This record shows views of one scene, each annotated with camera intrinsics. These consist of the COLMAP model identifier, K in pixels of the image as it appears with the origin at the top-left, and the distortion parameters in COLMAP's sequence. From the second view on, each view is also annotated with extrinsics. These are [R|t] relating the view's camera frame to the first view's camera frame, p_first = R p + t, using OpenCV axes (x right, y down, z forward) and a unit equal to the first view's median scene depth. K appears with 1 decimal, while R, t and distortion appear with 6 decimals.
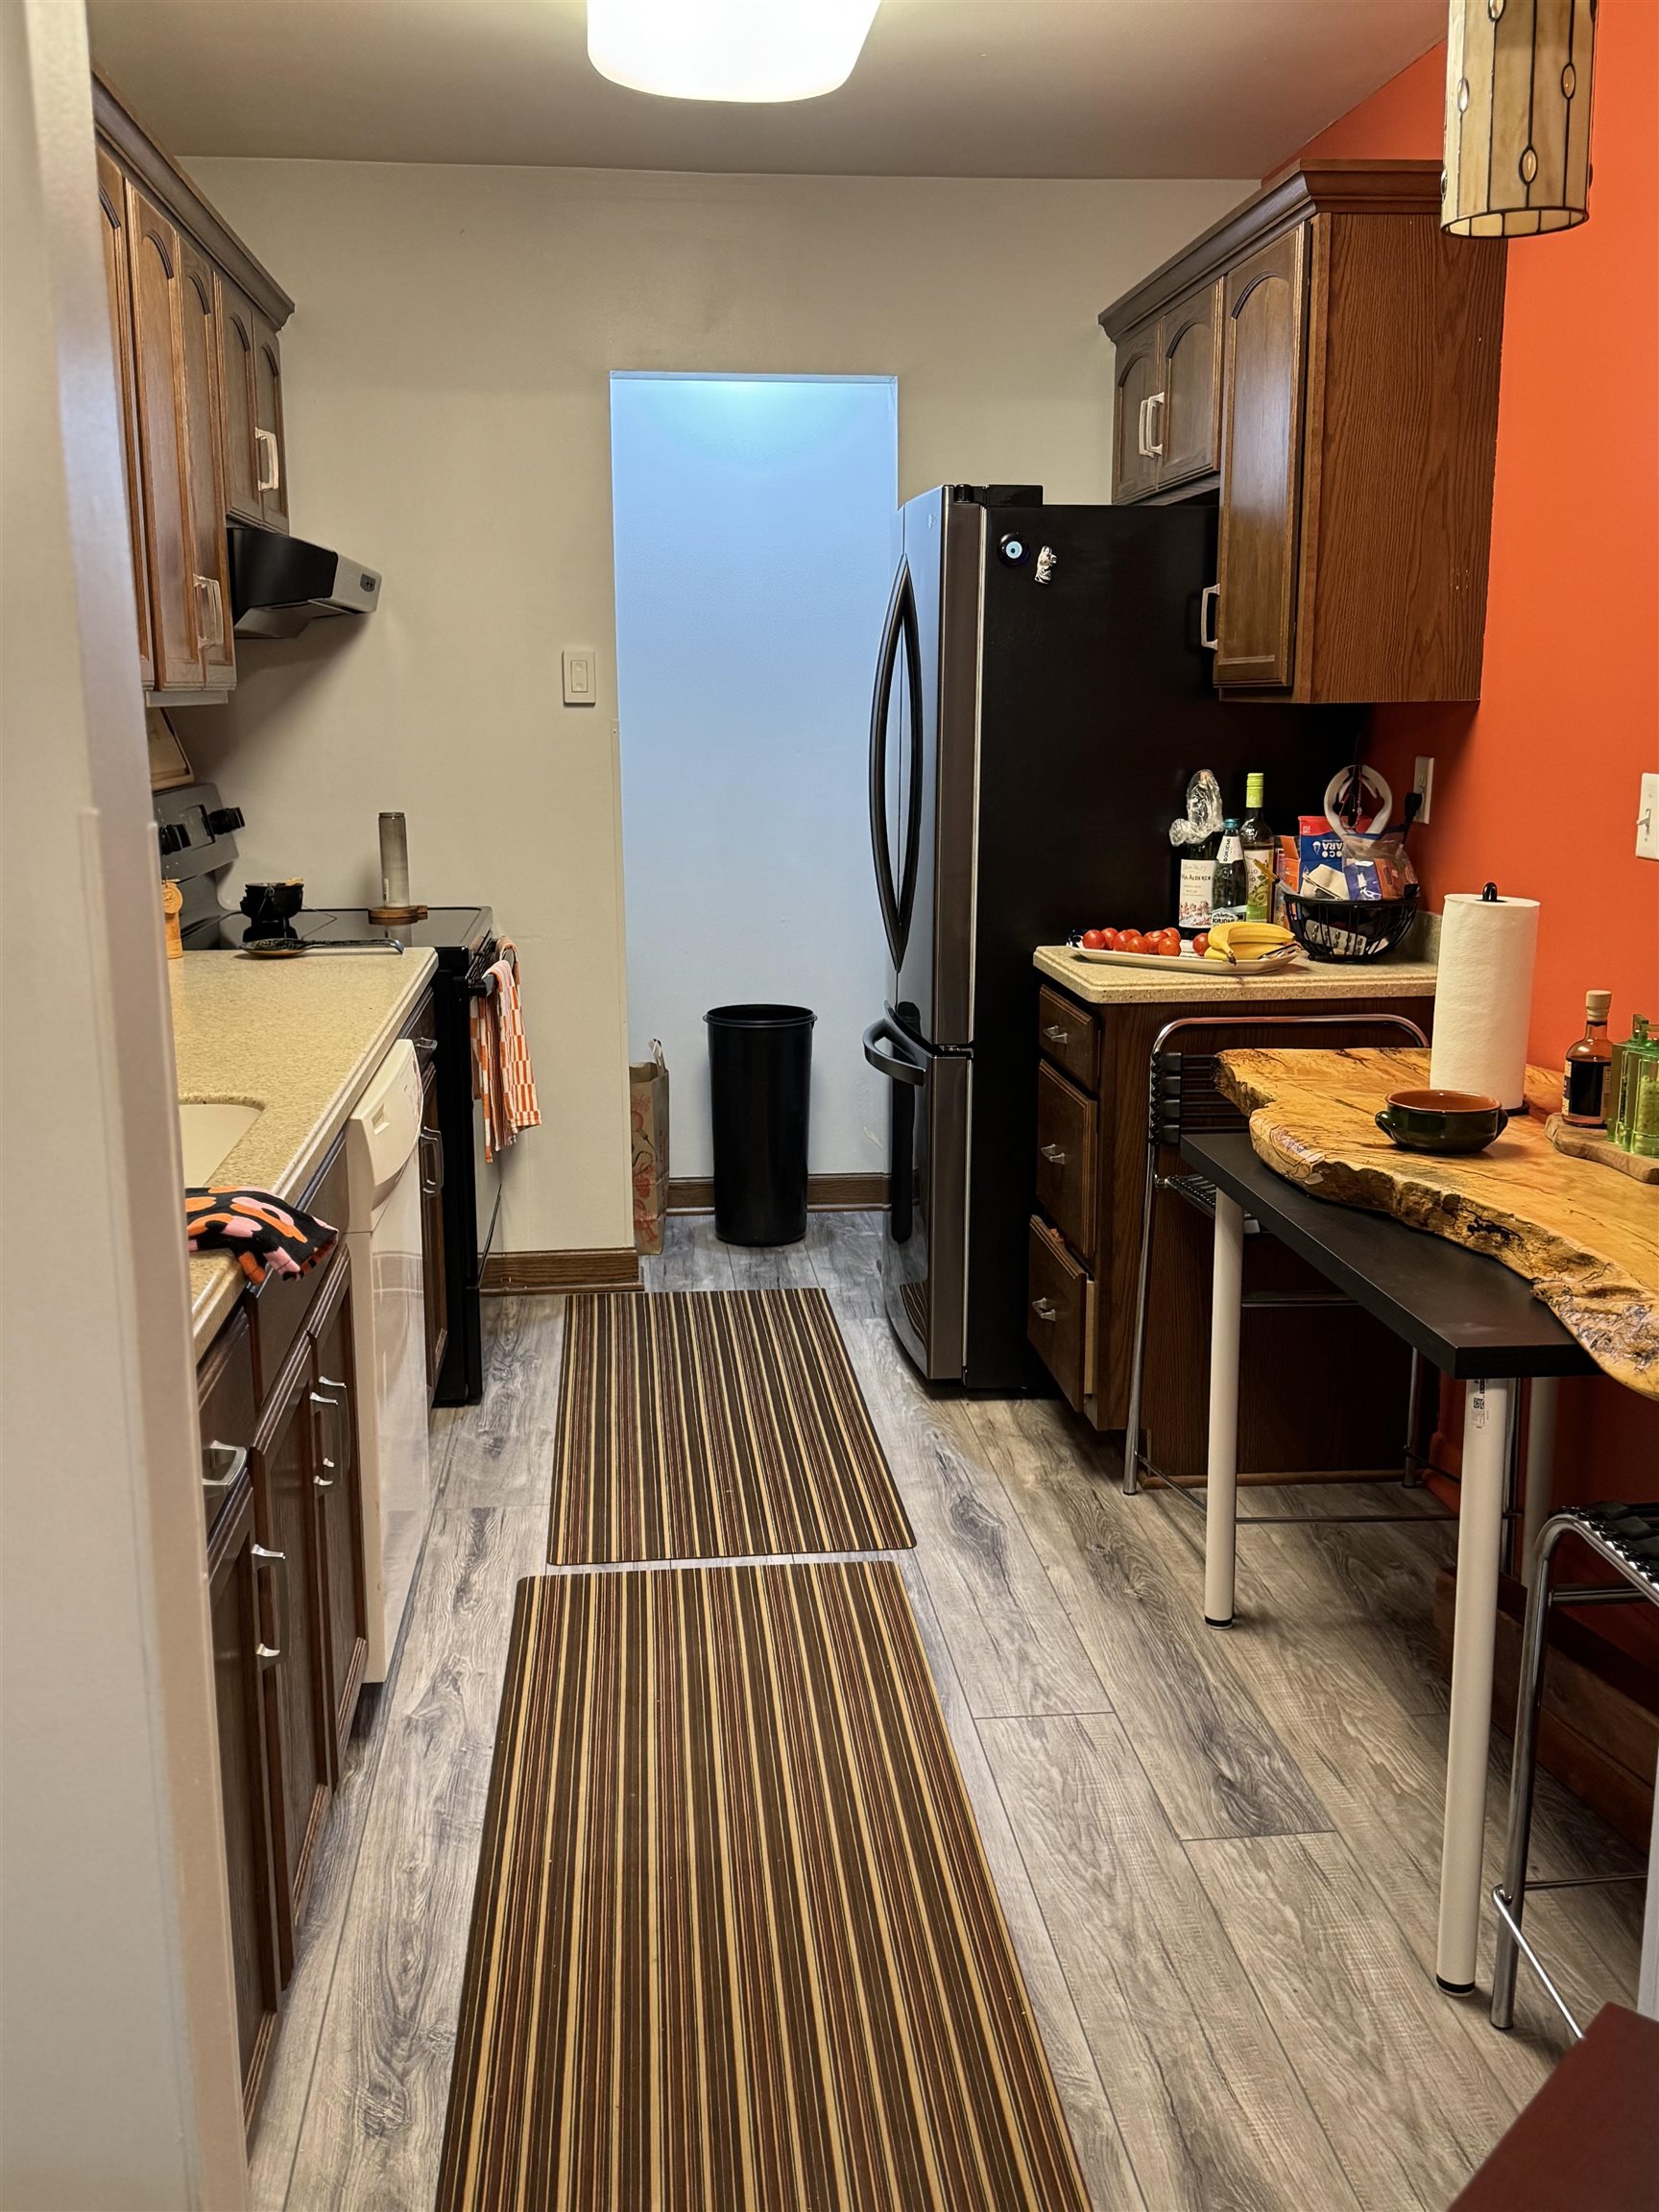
lens RADIAL K [[2080.8, 0, 830.1], [0, 2080.8, 1114.6], [0, 0, 1]] dist [0.187266, -0.425848]
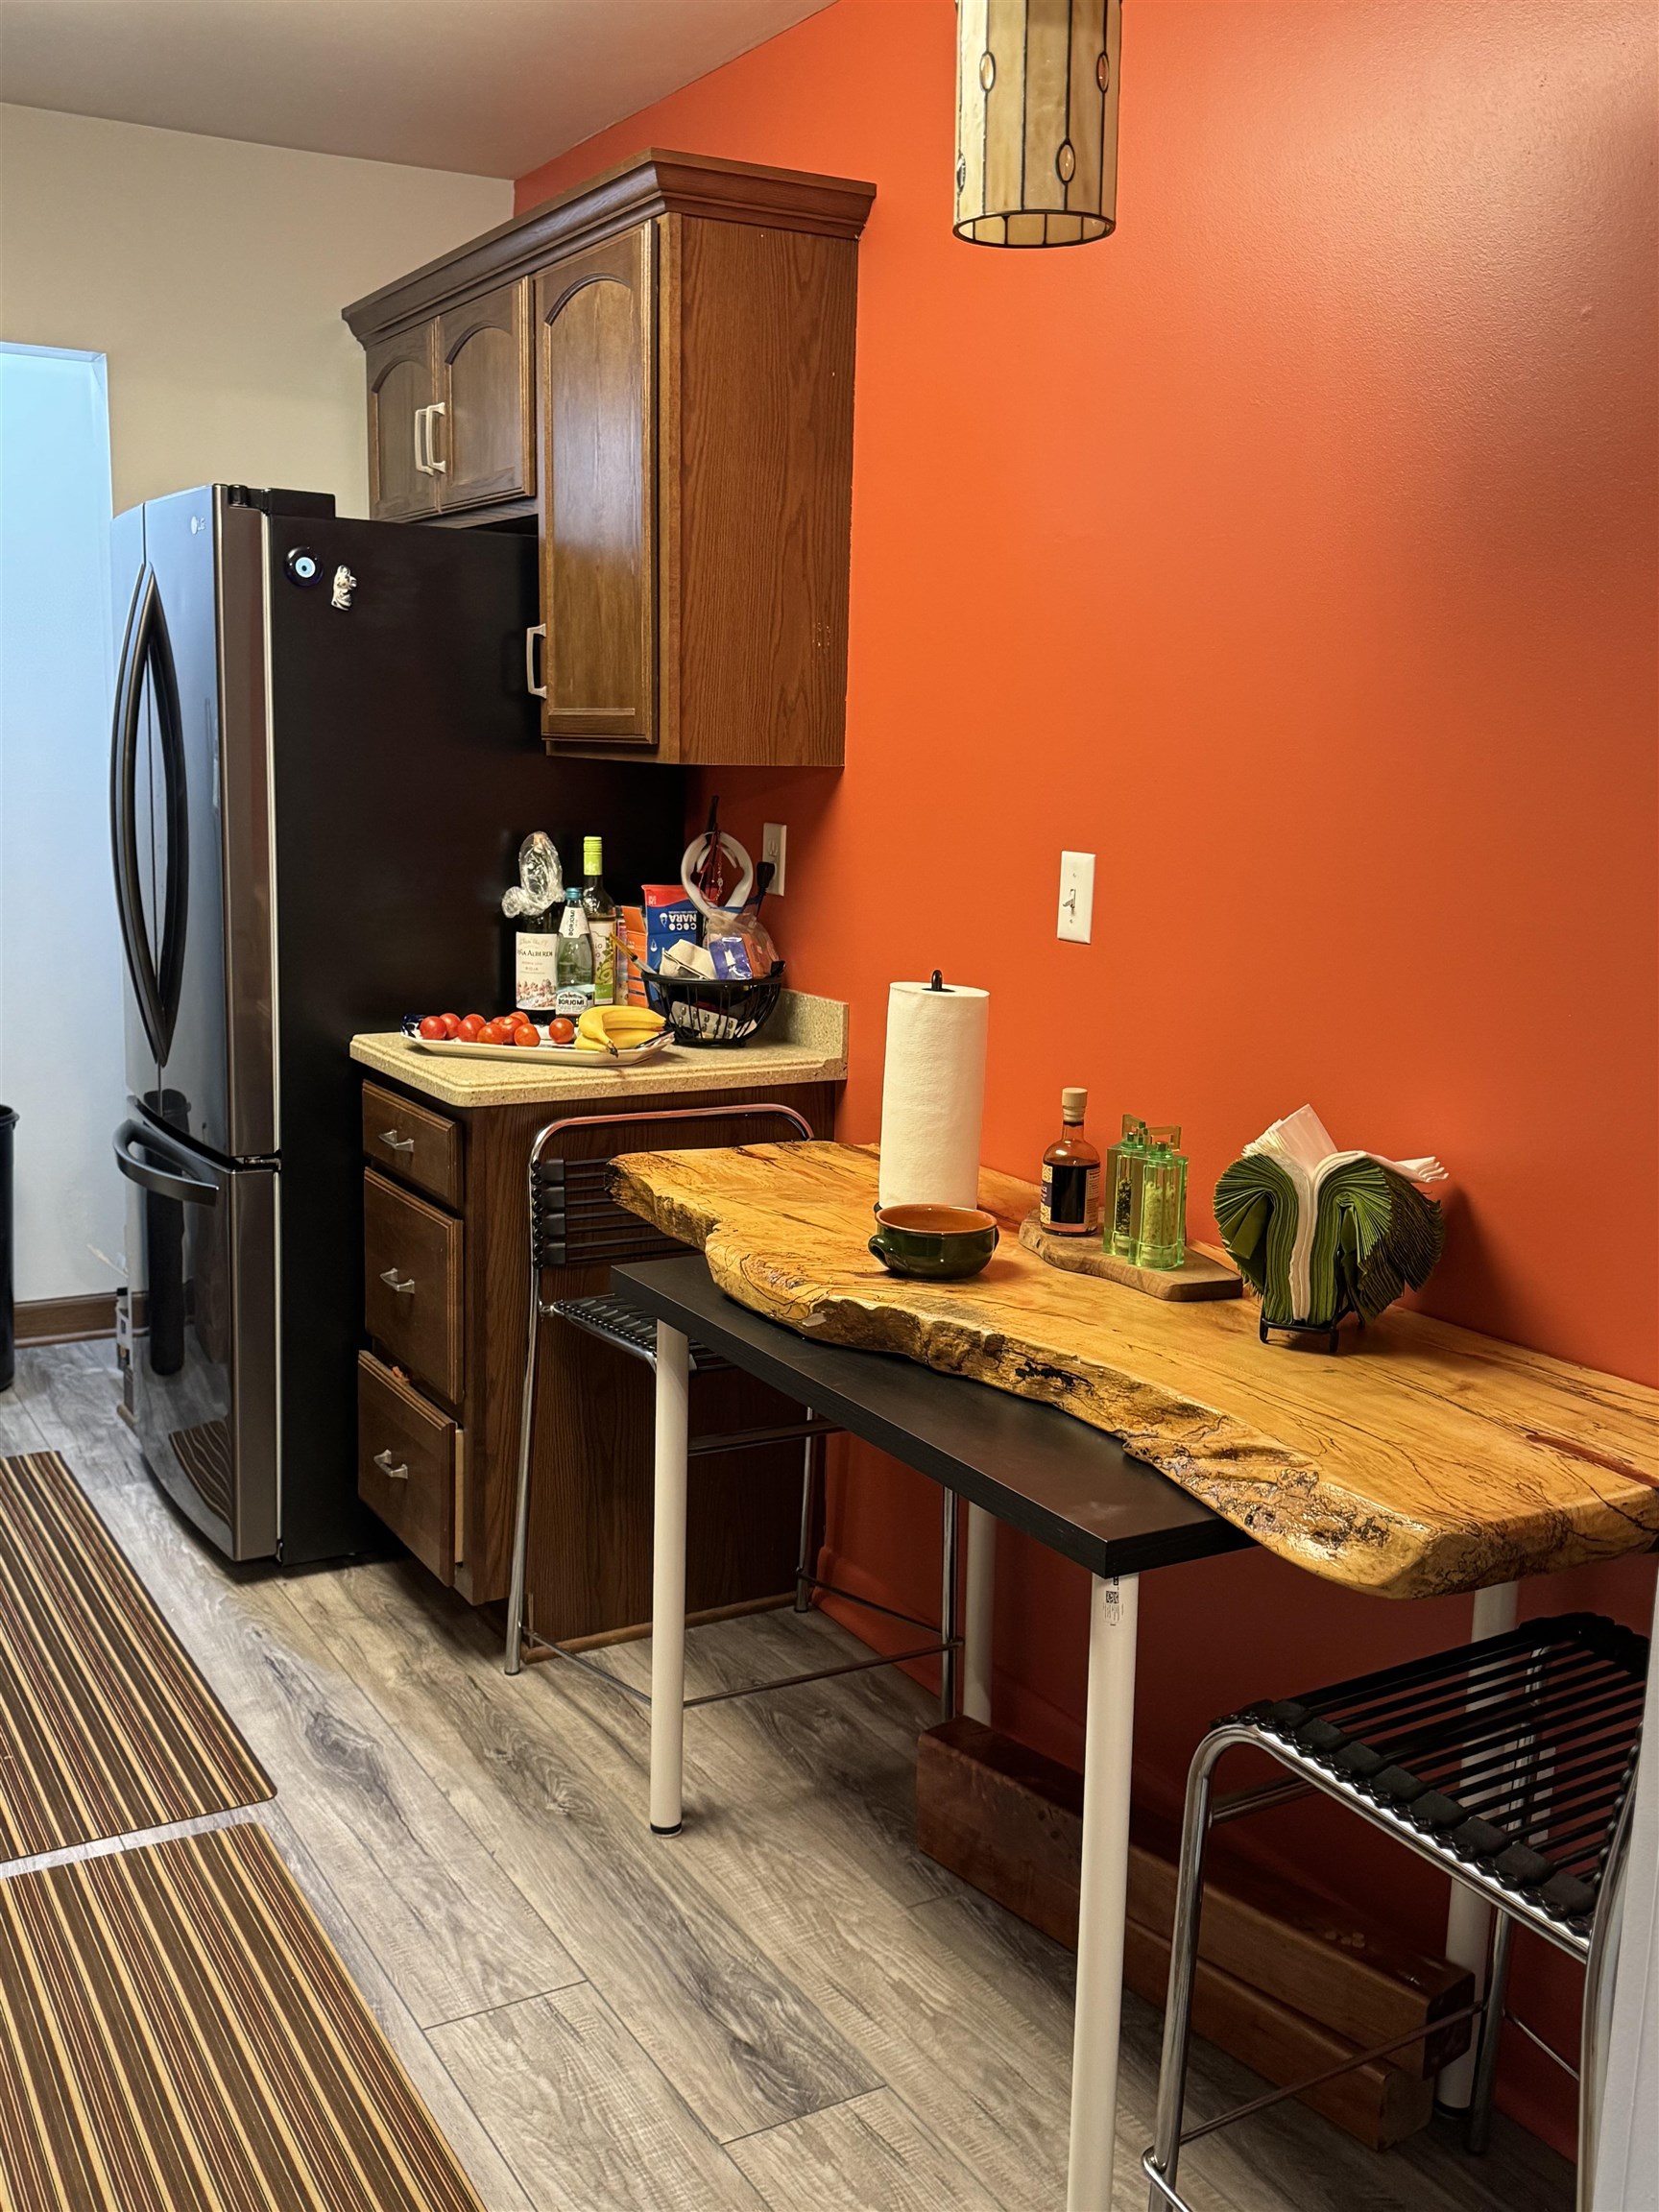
lens RADIAL K [[2080.8, 0, 830.1], [0, 2080.8, 1114.6], [0, 0, 1]] dist [0.187266, -0.425848]
pose [[0.910497, -0.048749, 0.410632, -0.087179], [0.055370, 0.998457, -0.004239, -0.038766], [-0.409792, 0.026597, 0.911791, 0.165656]]
